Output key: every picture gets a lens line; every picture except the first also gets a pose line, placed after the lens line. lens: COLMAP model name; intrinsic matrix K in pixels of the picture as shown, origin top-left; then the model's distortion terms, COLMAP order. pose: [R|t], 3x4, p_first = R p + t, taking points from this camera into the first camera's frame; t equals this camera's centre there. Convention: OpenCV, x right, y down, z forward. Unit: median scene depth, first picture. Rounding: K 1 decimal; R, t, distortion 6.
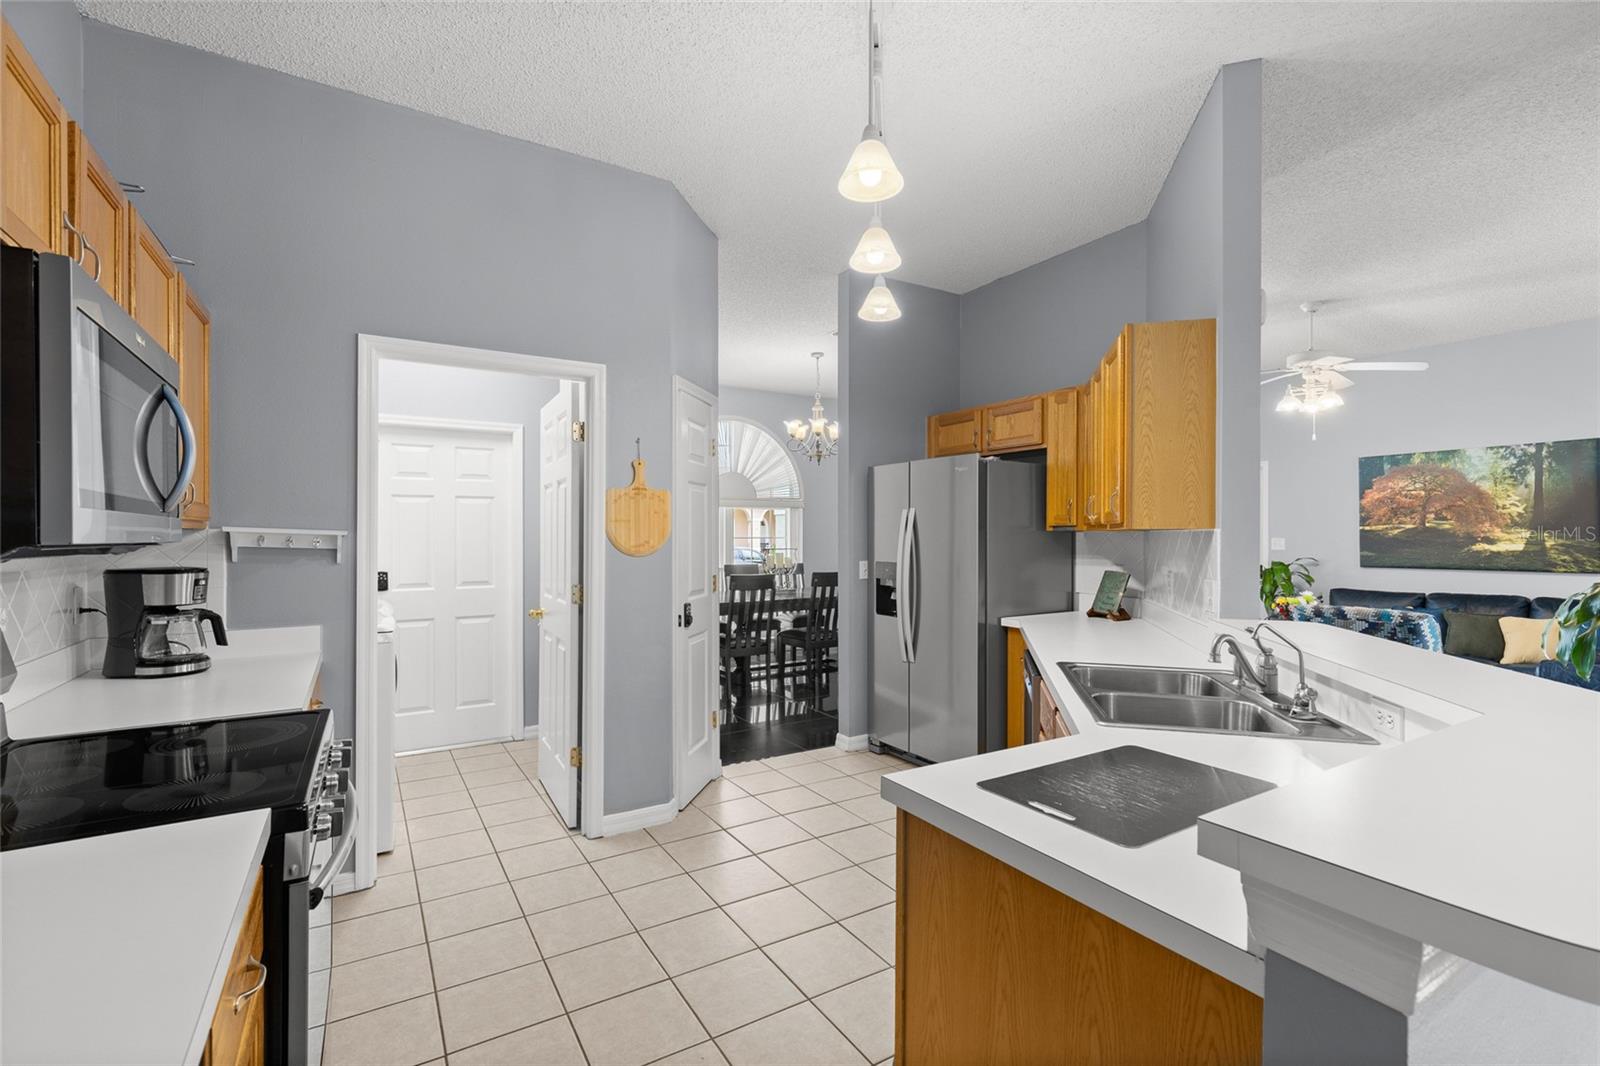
lens RADIAL K [[719.9, 0, 805.2], [0, 719.9, 533.0], [0, 0, 1]] dist [0.002381, 0.000047]
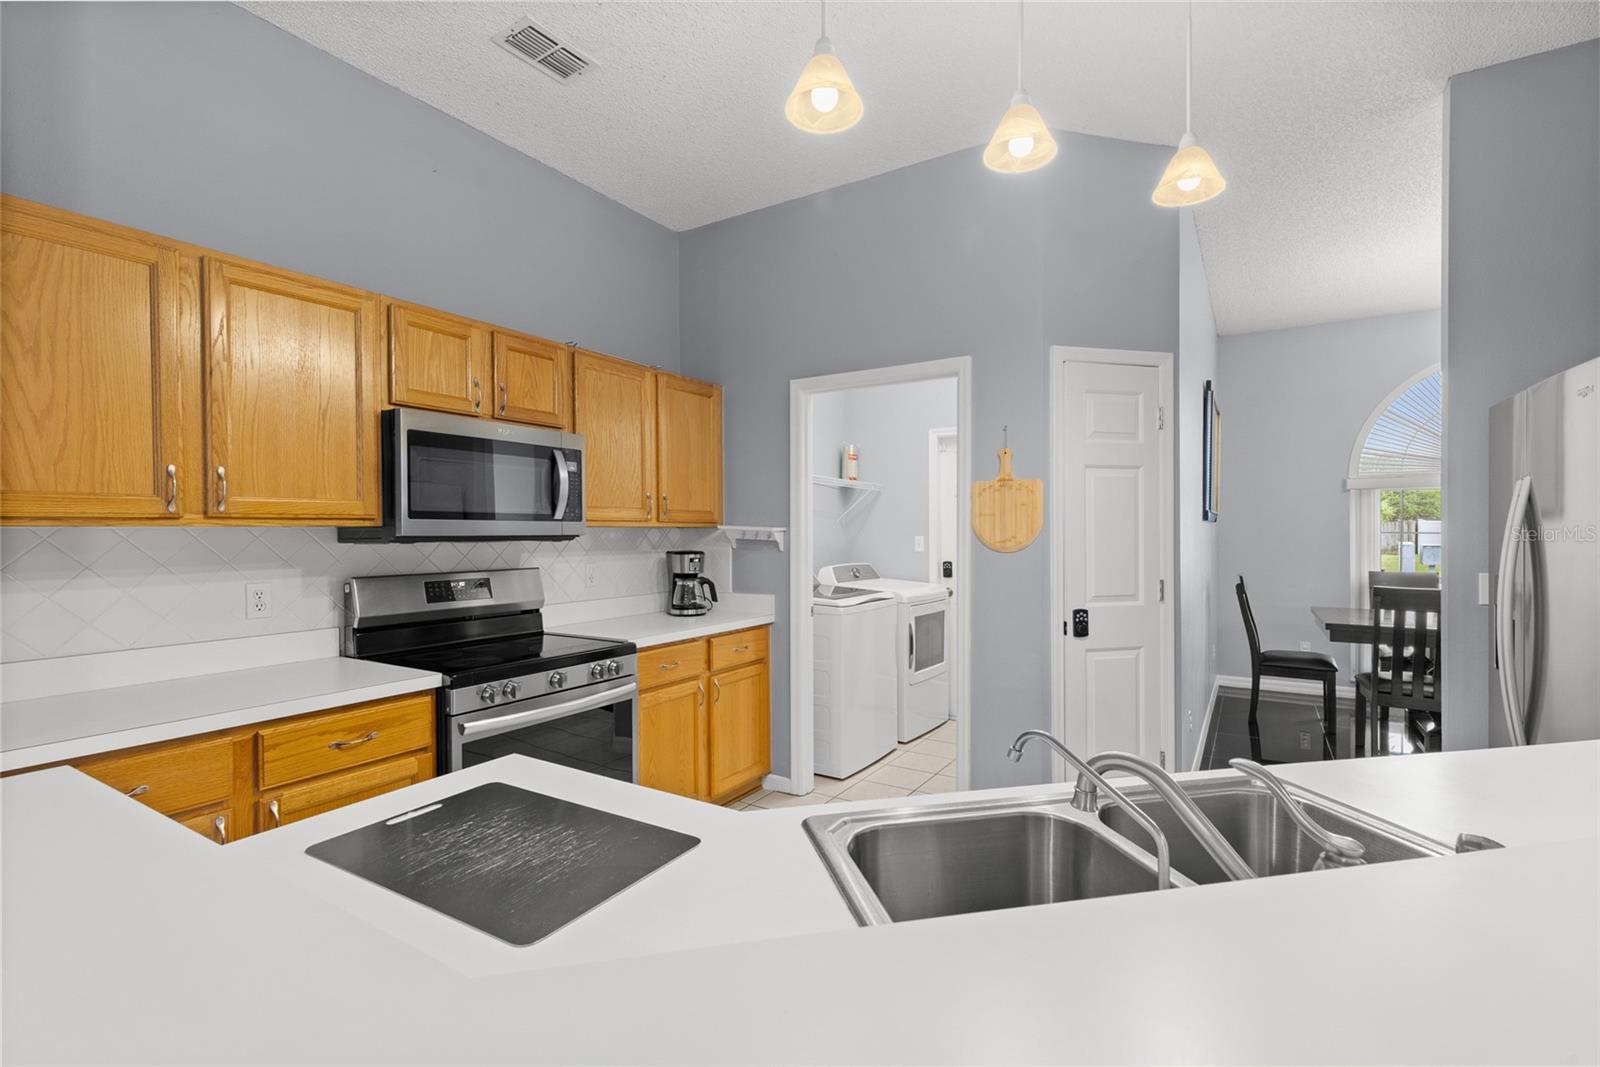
lens RADIAL K [[719.9, 0, 805.2], [0, 719.9, 533.5], [0, 0, 1]] dist [0.002381, 0.000047]
pose [[0.438088, 0.001850, -0.898930, 0.524747], [0.006083, 0.999969, 0.005023, 0.001650], [0.898912, -0.007669, 0.438063, 0.380566]]
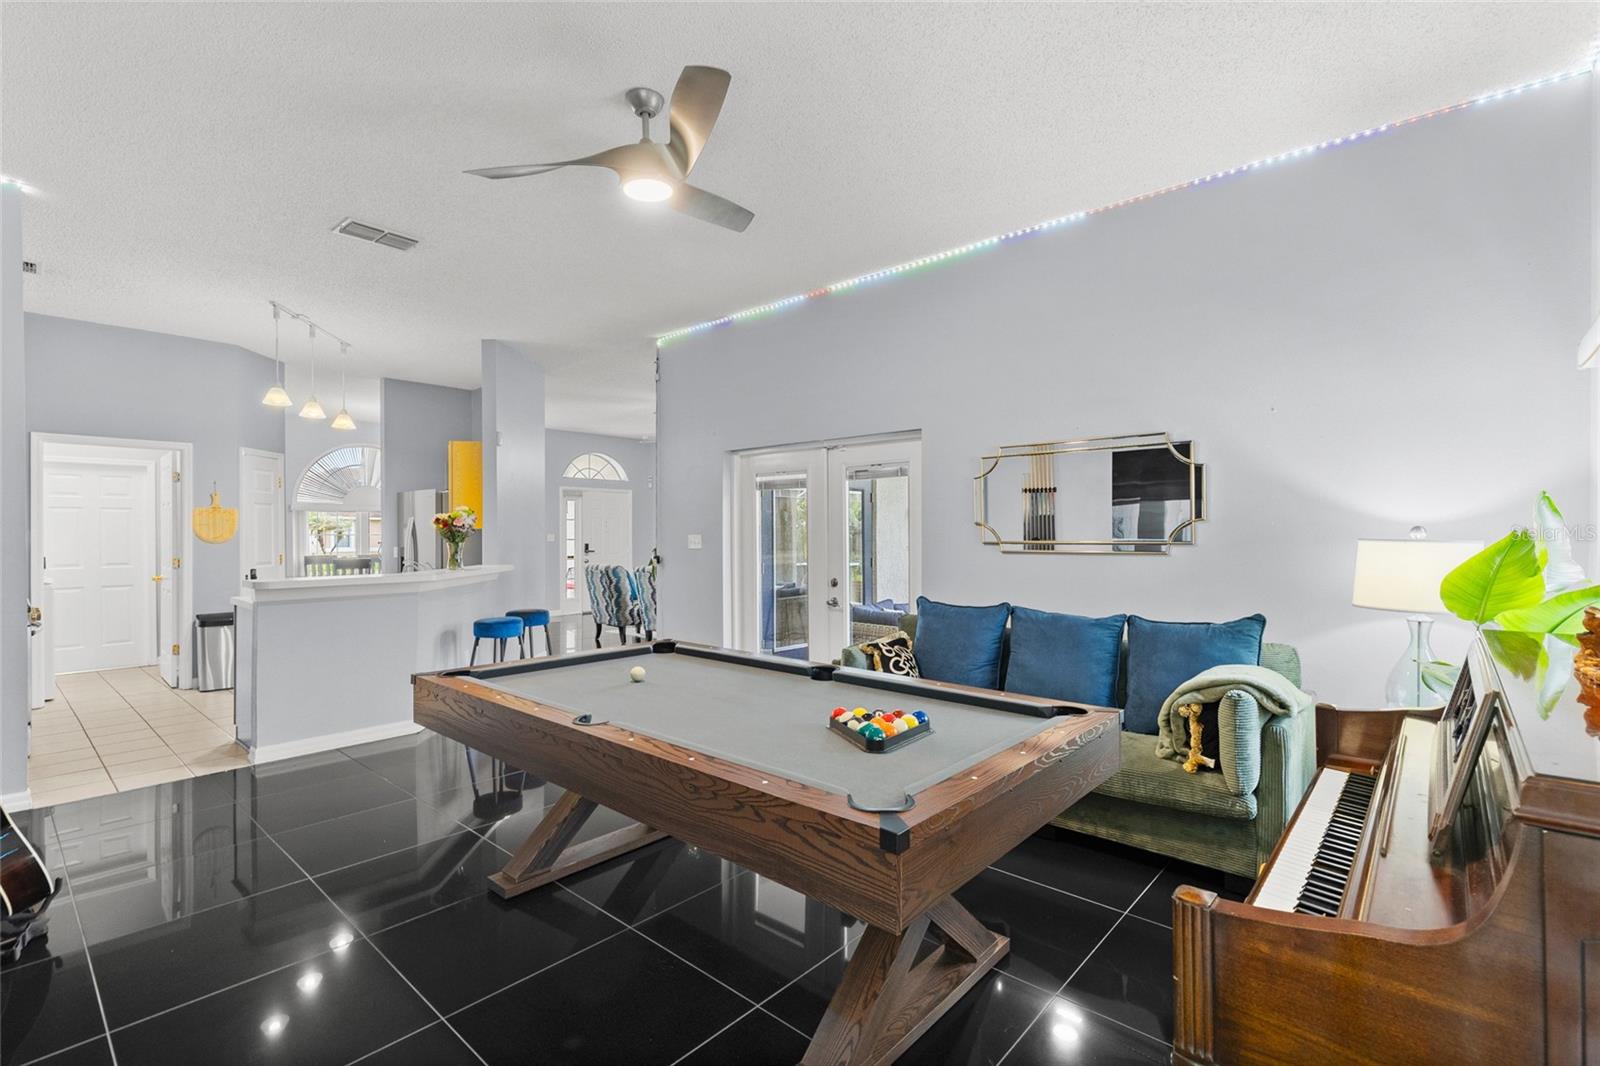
lens RADIAL K [[719.9, 0, 805.2], [0, 719.9, 533.0], [0, 0, 1]] dist [0.002381, 0.000047]
pose [[0.954981, -0.007964, 0.296560, 0.750626], [0.006681, 0.999963, 0.005338, 0.006101], [-0.296592, -0.003117, 0.954999, -1.392906]]
